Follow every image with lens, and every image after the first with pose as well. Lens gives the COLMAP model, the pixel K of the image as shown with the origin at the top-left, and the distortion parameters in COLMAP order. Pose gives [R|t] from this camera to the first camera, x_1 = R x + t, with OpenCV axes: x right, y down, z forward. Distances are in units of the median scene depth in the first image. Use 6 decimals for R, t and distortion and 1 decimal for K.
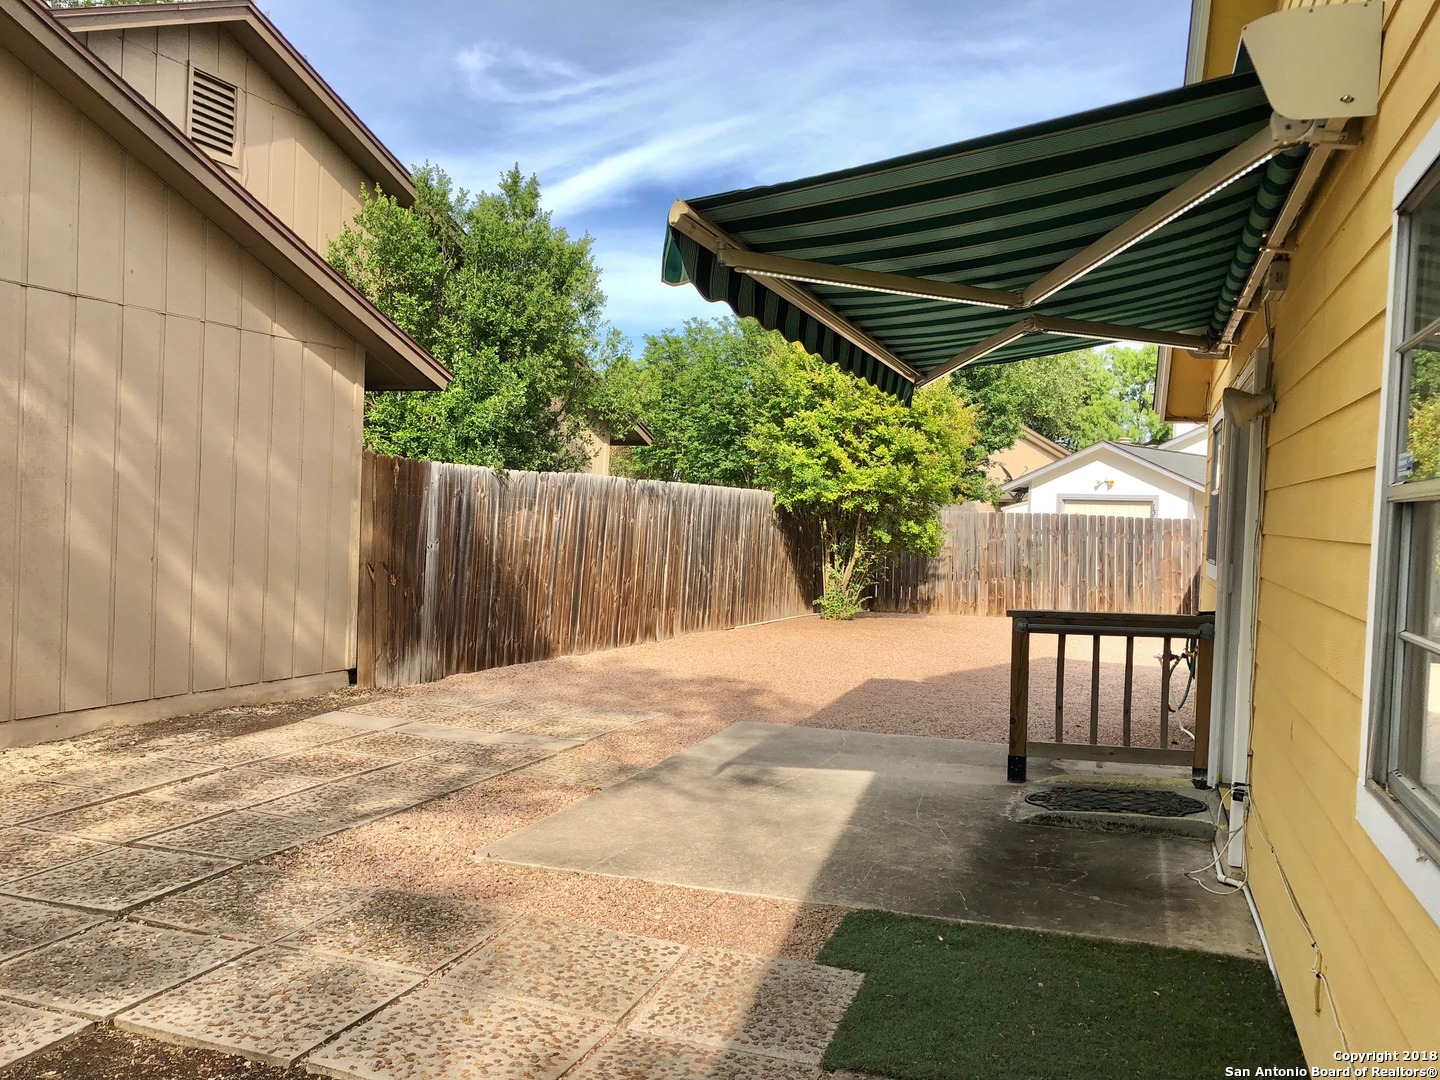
lens RADIAL K [[1183.7, 0, 711.6], [0, 1183.7, 533.6], [0, 0, 1]] dist [0.030303, -0.041548]
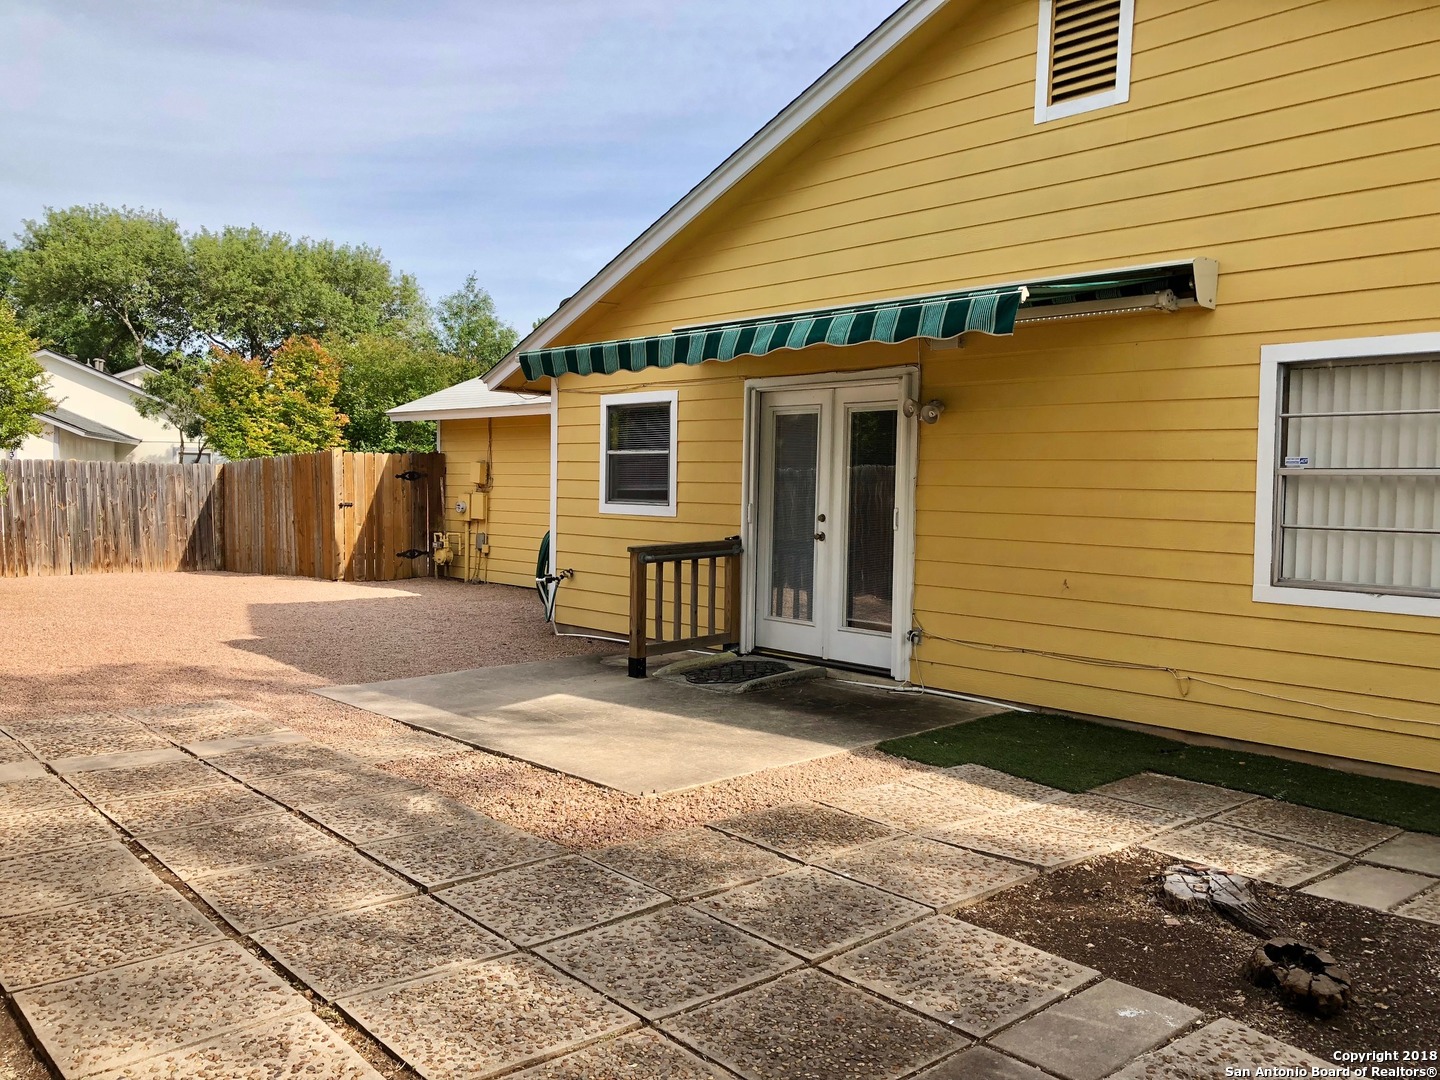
lens RADIAL K [[1183.7, 0, 714.6], [0, 1183.7, 544.2], [0, 0, 1]] dist [0.030303, -0.041548]
pose [[0.477186, -0.076655, 0.875453, -1.125668], [0.020009, 0.996878, 0.076381, -0.048286], [-0.878574, -0.018931, 0.477230, 0.417999]]
